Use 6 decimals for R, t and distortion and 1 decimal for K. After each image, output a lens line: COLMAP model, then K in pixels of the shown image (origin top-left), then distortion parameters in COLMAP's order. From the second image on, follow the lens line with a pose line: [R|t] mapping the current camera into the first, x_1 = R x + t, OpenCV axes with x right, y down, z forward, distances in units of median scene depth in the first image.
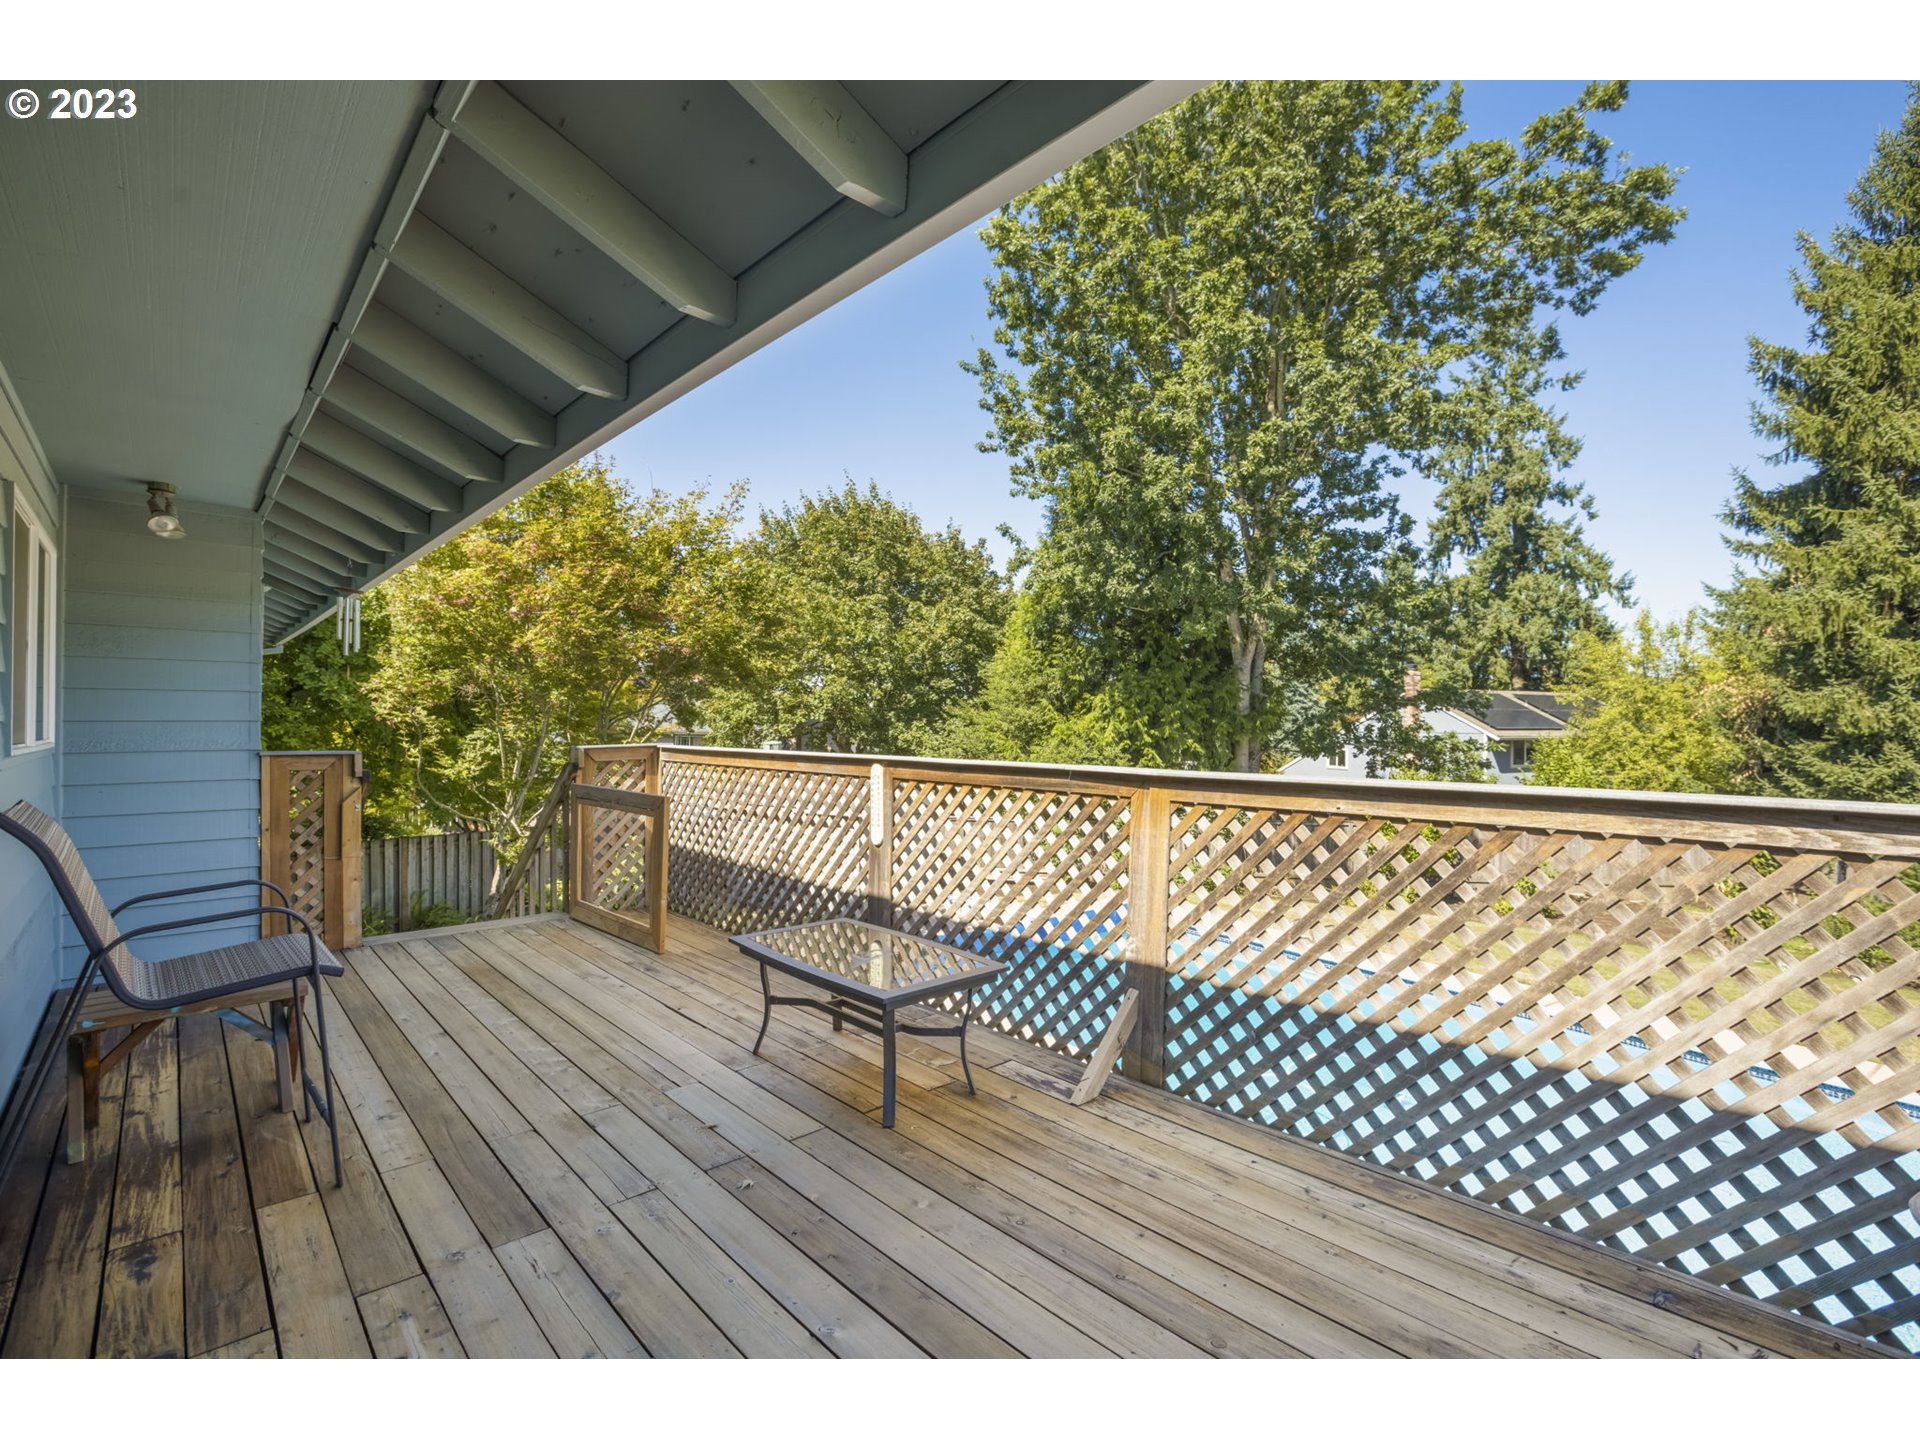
lens RADIAL K [[902.3, 0, 963.8], [0, 902.3, 711.4], [0, 0, 1]] dist [-0.015214, 0.005454]
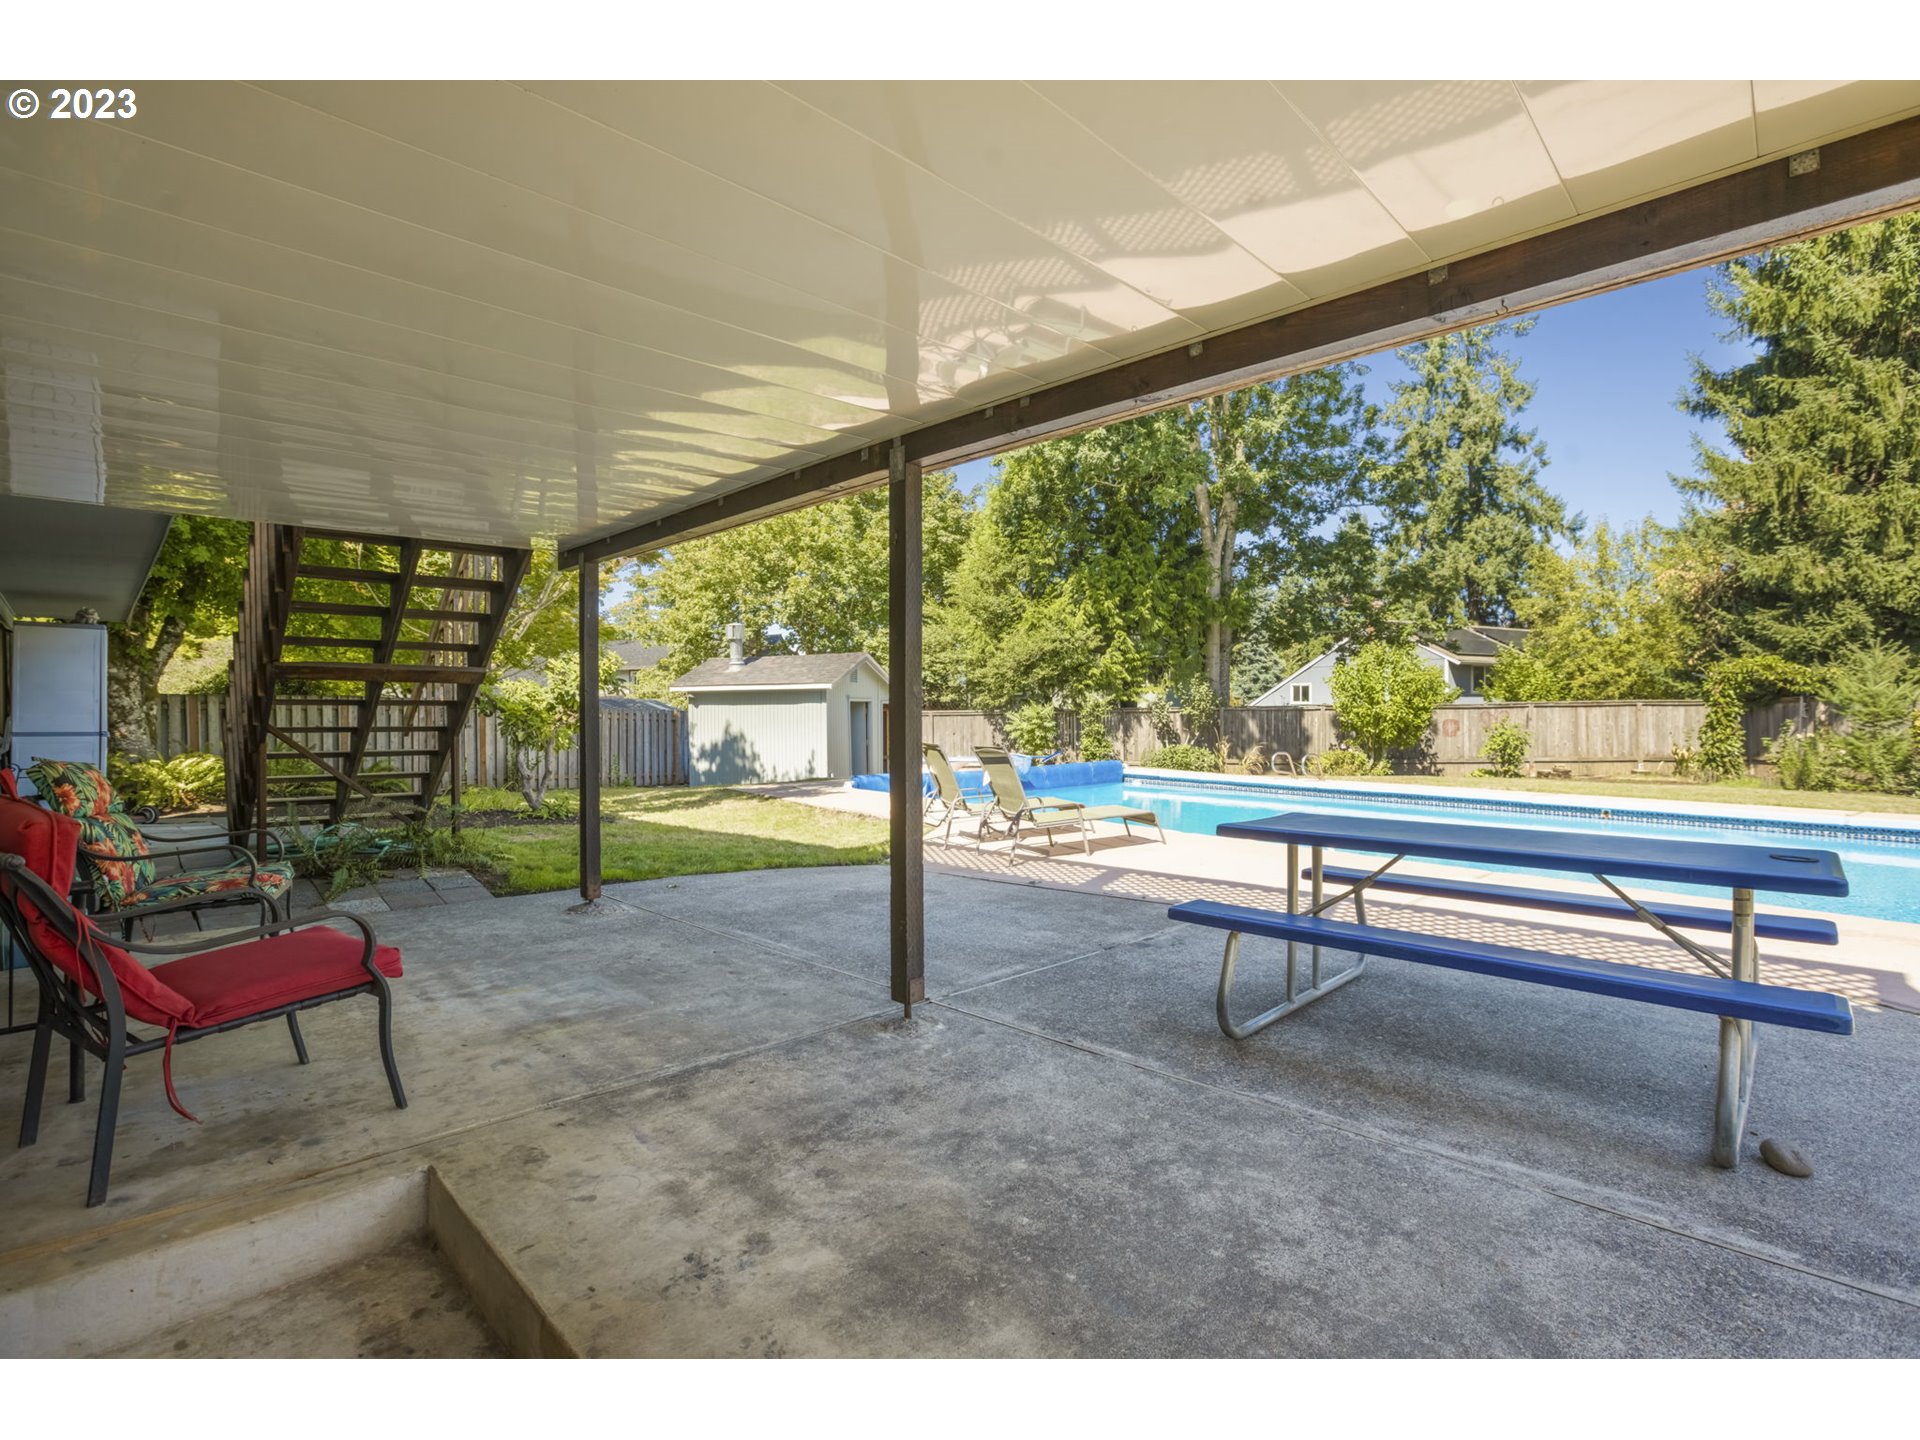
lens RADIAL K [[902.3, 0, 970.2], [0, 902.3, 724.7], [0, 0, 1]] dist [-0.015214, 0.005454]
pose [[0.998765, -0.010213, 0.048624, -0.006980], [0.009886, 0.999927, 0.006954, 0.127648], [-0.048692, -0.006465, 0.998793, 0.022592]]
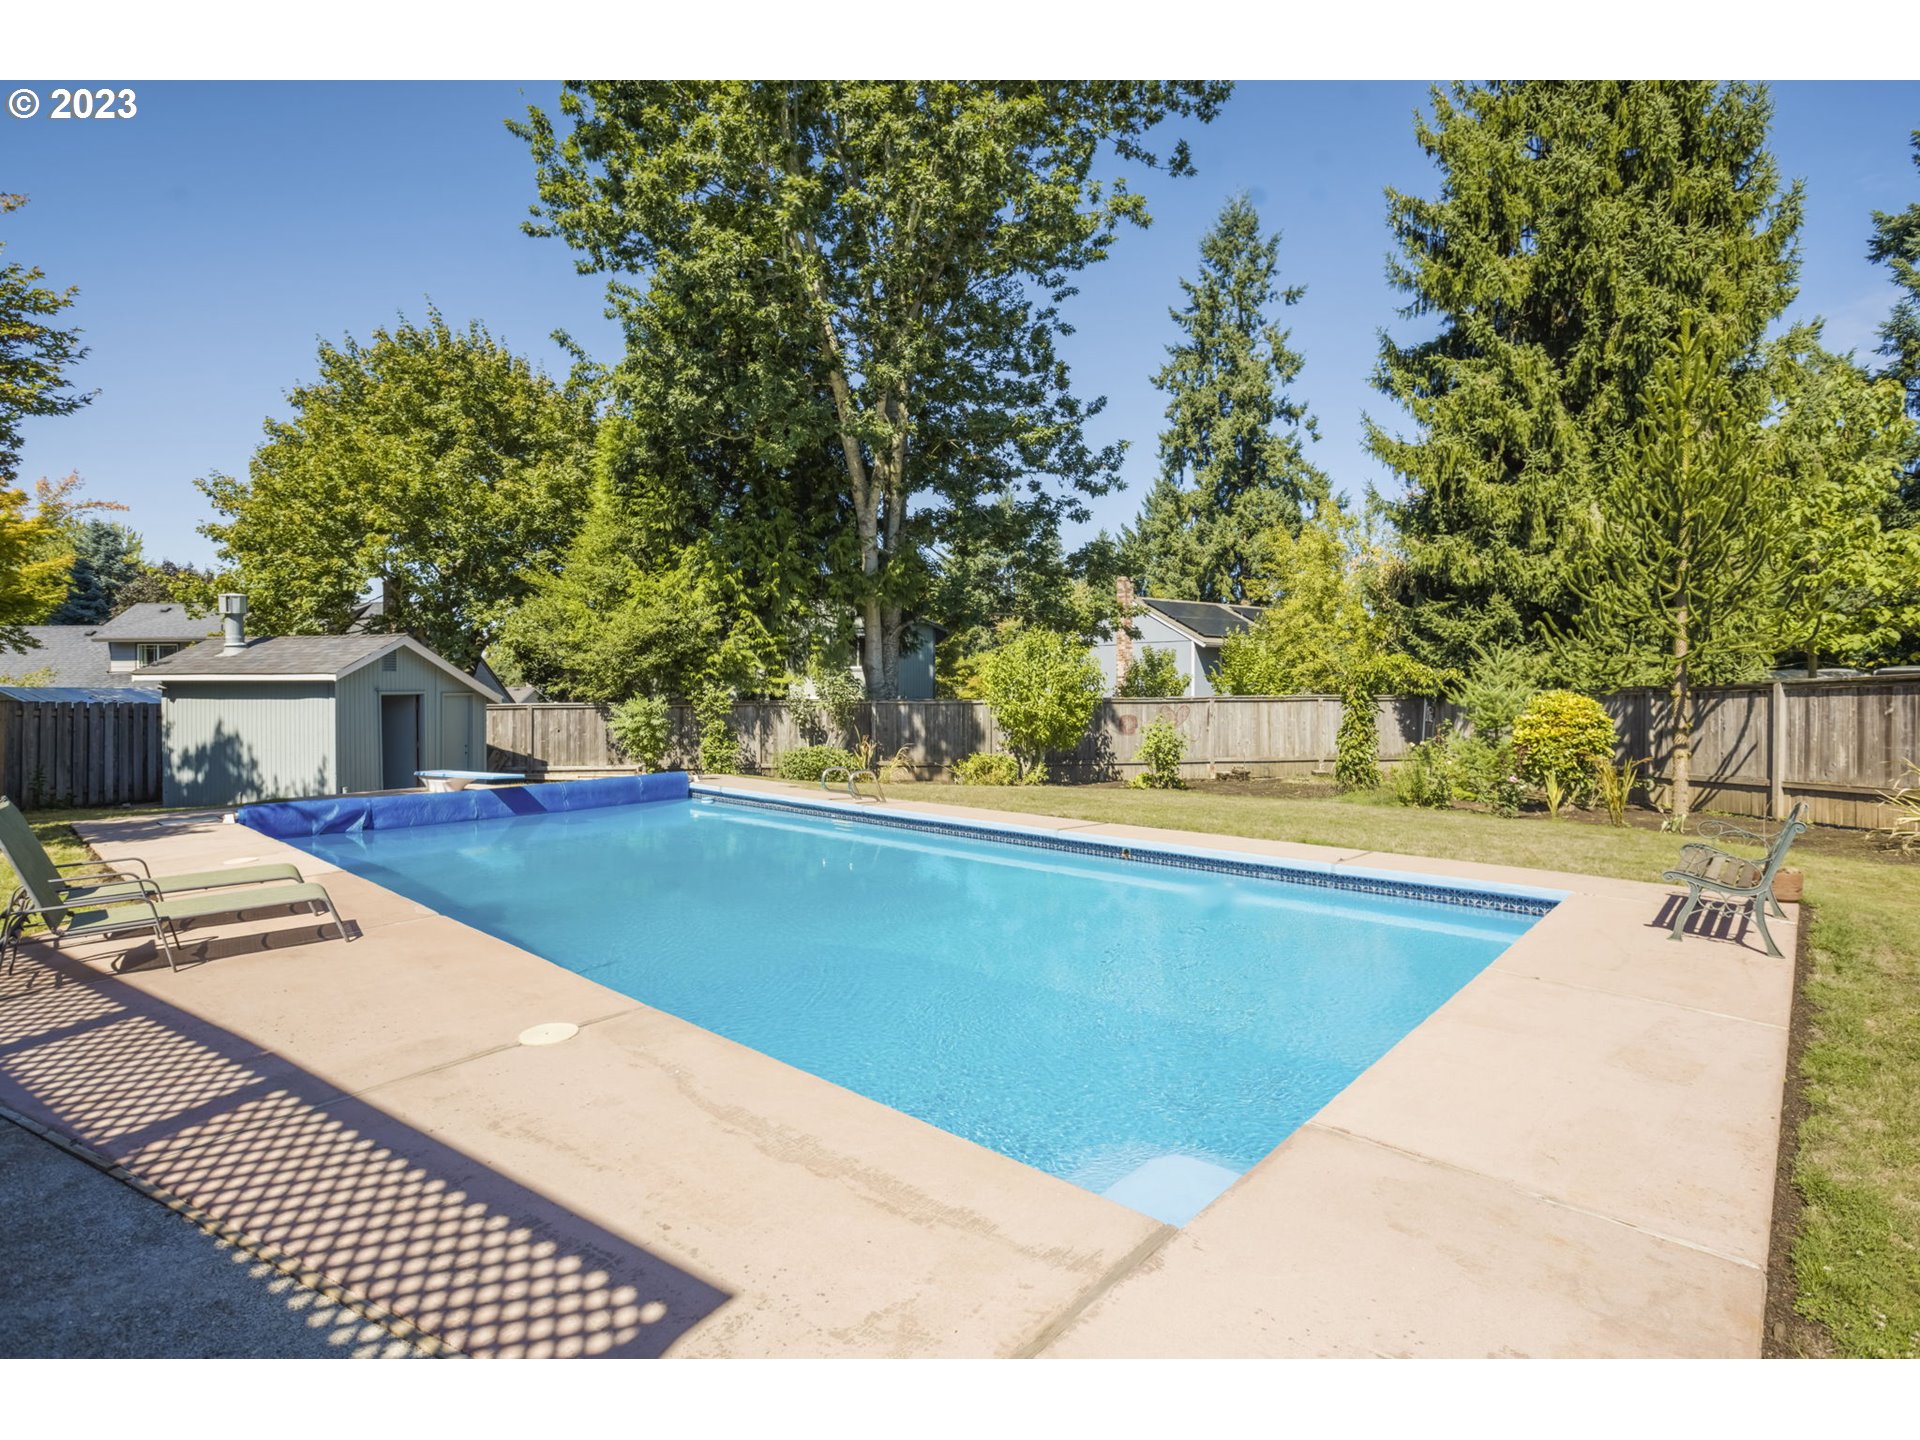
lens RADIAL K [[968.5, 0, 981.8], [0, 968.5, 694.3], [0, 0, 1]] dist [-0.023739, 0.005508]
pose [[0.976459, -0.006392, 0.215609, 0.212165], [0.004739, 0.999955, 0.008180, 0.105842], [-0.215651, -0.006965, 0.976446, 0.078475]]
